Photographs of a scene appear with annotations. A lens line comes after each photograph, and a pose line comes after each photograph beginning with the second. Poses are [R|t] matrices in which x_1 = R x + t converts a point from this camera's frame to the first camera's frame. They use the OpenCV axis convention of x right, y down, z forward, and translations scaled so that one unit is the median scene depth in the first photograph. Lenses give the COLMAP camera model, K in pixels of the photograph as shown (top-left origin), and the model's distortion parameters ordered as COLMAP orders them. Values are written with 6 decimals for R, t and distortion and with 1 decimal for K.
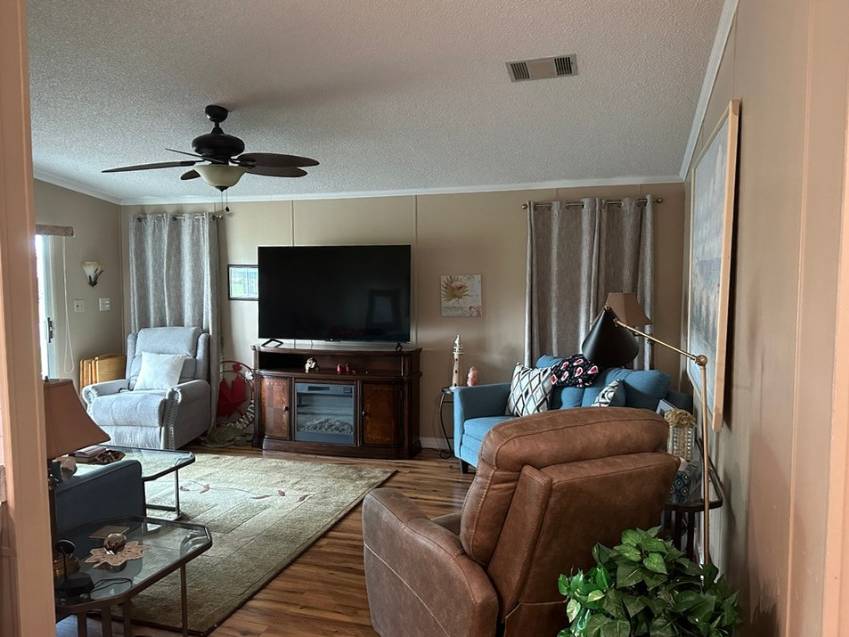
lens RADIAL K [[619.5, 0, 418.9], [0, 619.5, 322.0], [0, 0, 1]] dist [0.045691, -0.055409]
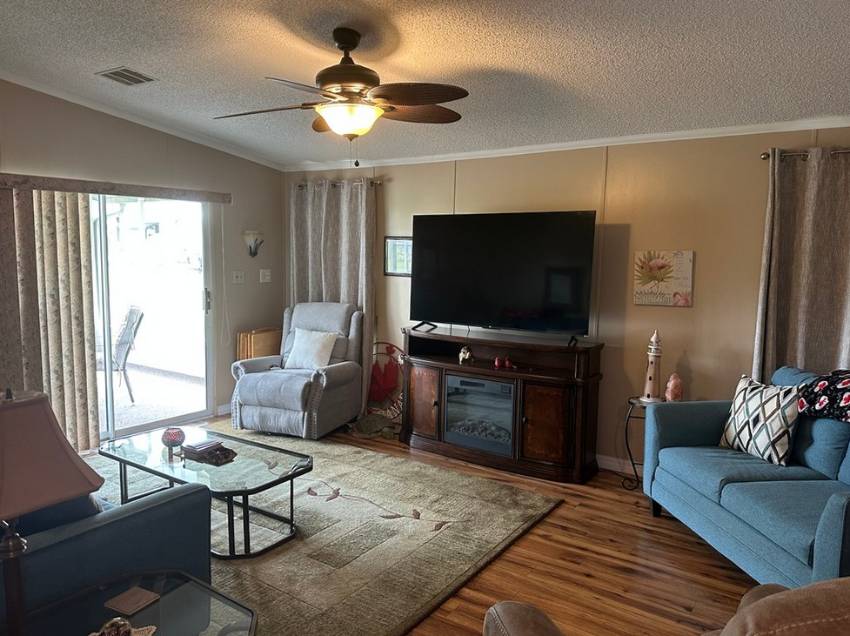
lens RADIAL K [[620.3, 0, 418.7], [0, 620.3, 320.2], [0, 0, 1]] dist [0.045691, -0.055409]
pose [[0.956929, 0.048733, -0.286203, 0.004235], [-0.038196, 0.998375, 0.042289, -0.012556], [0.287799, -0.029536, 0.957235, 0.188448]]
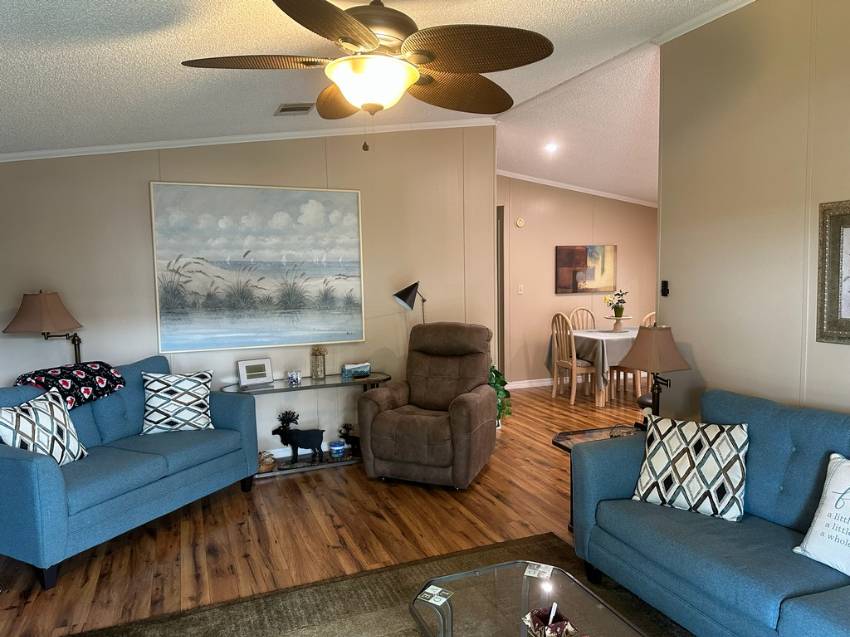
lens RADIAL K [[620.3, 0, 418.5], [0, 620.3, 317.7], [0, 0, 1]] dist [0.045691, -0.055409]
pose [[-0.621968, -0.055811, 0.781051, -0.589141], [0.076331, 0.988385, 0.131411, -0.075368], [-0.779313, 0.141351, -0.610484, 0.977208]]
